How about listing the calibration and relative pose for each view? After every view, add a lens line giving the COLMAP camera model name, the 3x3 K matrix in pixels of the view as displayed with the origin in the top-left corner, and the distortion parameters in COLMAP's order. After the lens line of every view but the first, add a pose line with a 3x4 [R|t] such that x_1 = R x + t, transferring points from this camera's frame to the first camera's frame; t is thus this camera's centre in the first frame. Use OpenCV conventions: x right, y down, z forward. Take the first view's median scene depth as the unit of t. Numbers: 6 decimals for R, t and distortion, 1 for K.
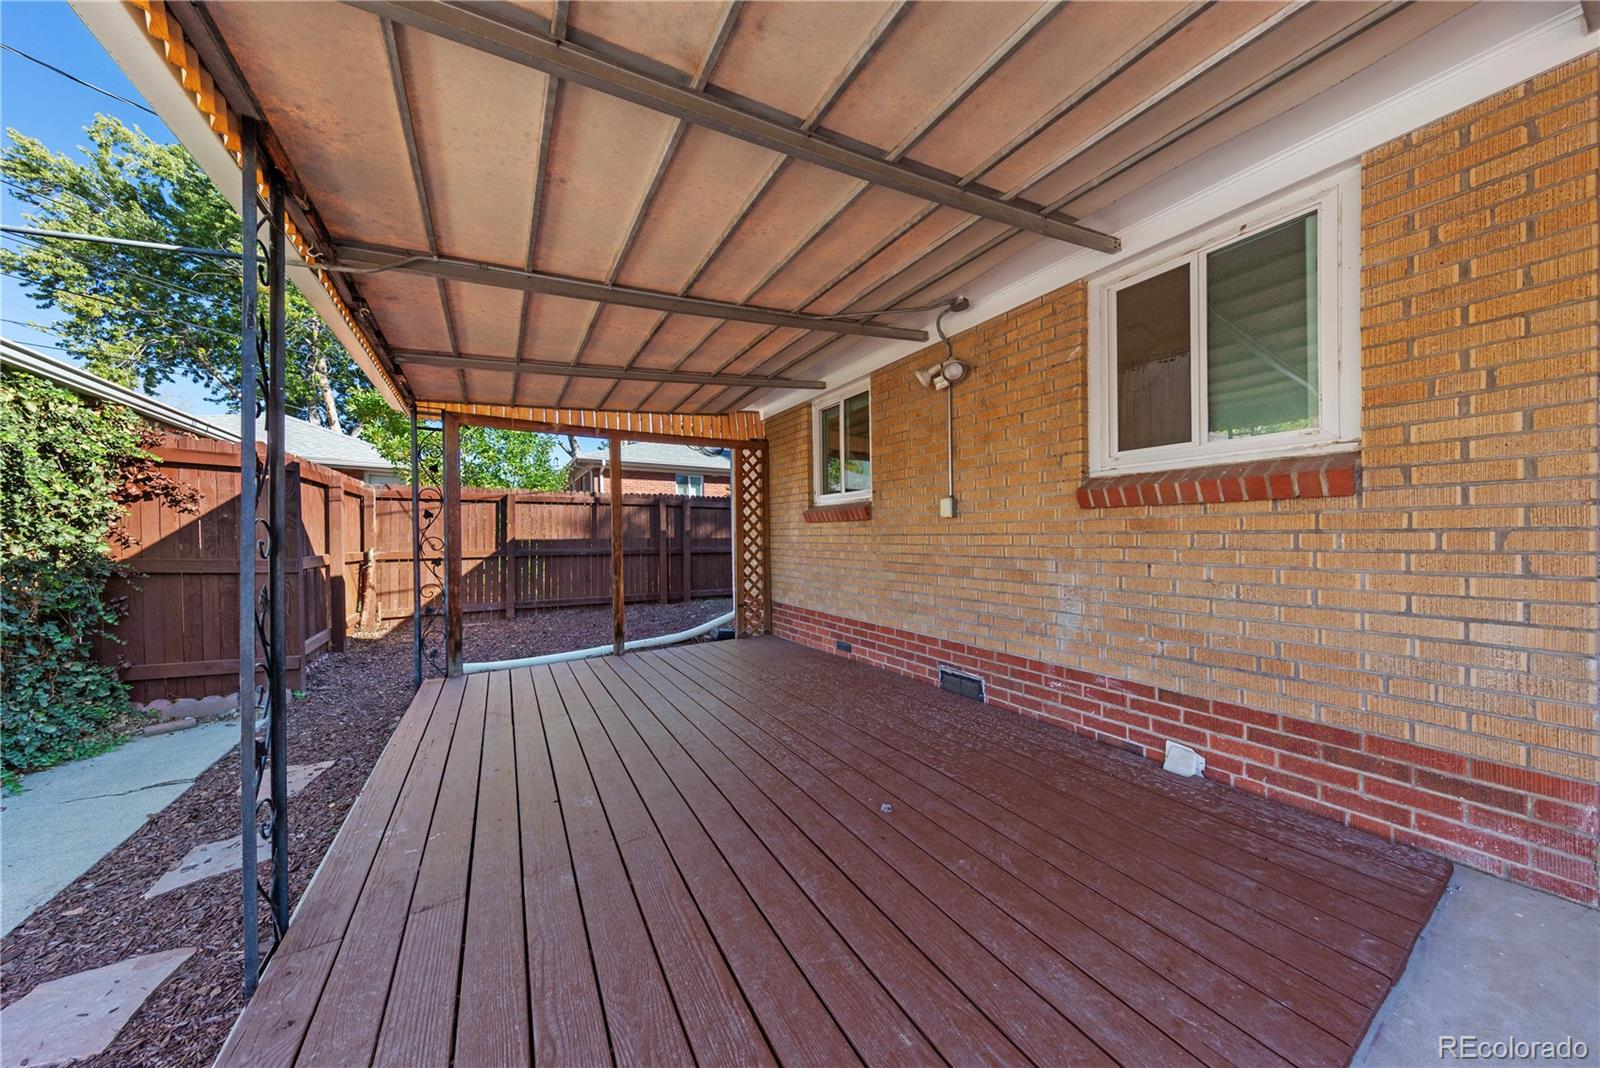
lens RADIAL K [[512.8, 0, 806.5], [0, 512.8, 530.0], [0, 0, 1]] dist [0.000945, -0.000020]
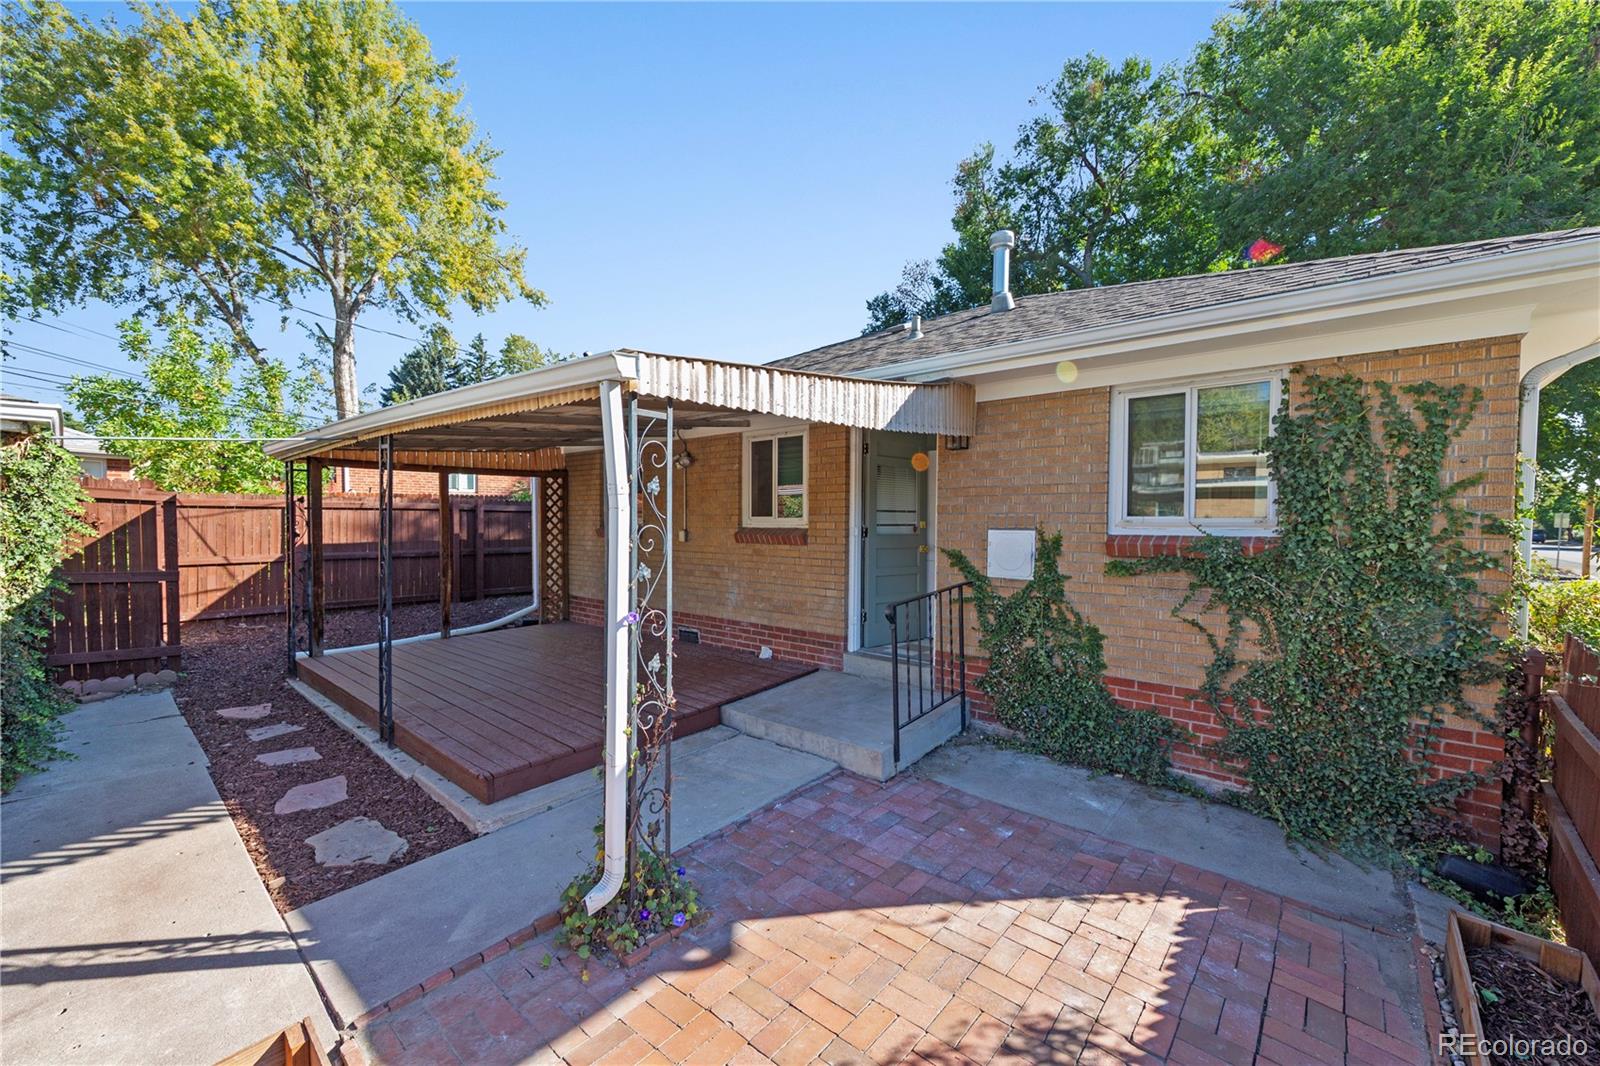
lens RADIAL K [[648.0, 0, 802.7], [0, 648.0, 511.4], [0, 0, 1]] dist [0.002045, -0.000253]
pose [[0.953338, 0.010820, 0.301710, -0.001766], [-0.011490, 0.999934, 0.000445, -0.081262], [-0.301686, -0.003891, 0.953400, -0.751415]]
